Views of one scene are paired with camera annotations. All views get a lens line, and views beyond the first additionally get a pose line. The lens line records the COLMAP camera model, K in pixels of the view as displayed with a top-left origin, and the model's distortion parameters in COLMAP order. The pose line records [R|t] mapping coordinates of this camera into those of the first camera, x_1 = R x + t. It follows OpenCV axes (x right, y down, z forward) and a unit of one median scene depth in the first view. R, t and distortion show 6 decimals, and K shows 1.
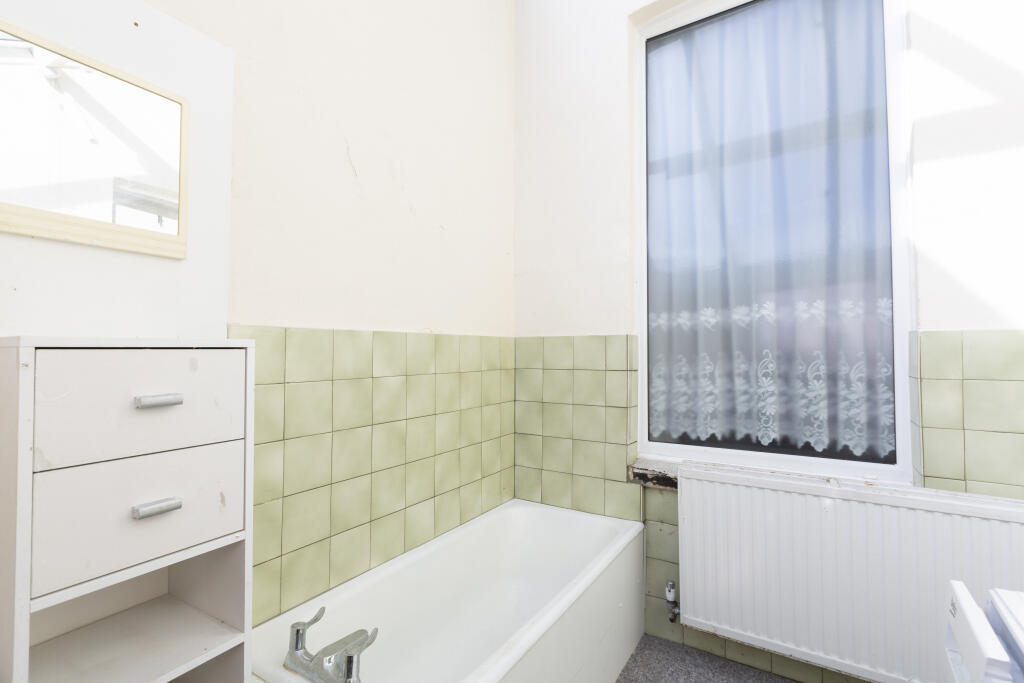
lens RADIAL K [[469.4, 0, 512.0], [0, 469.4, 341.5], [0, 0, 1]] dist [0.000256, 0.000102]
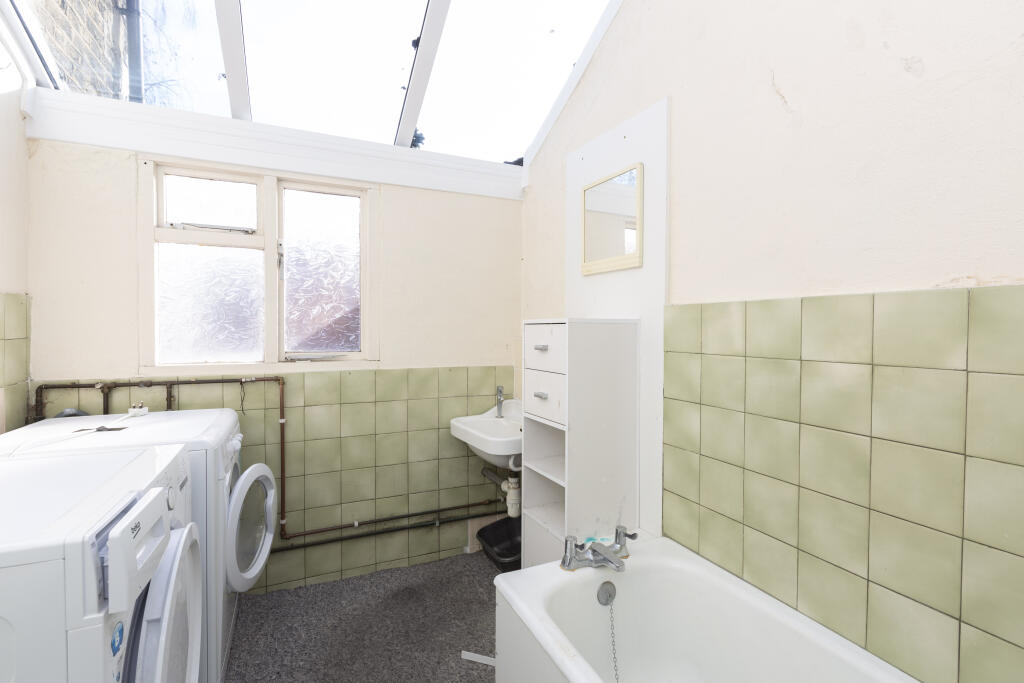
lens RADIAL K [[462.0, 0, 508.7], [0, 462.0, 321.7], [0, 0, 1]] dist [-0.000304, 0.000312]
pose [[-0.535920, -0.003216, -0.844263, 0.582790], [0.020474, 0.999649, -0.016804, 0.018882], [0.844021, -0.026291, -0.535666, 1.011606]]
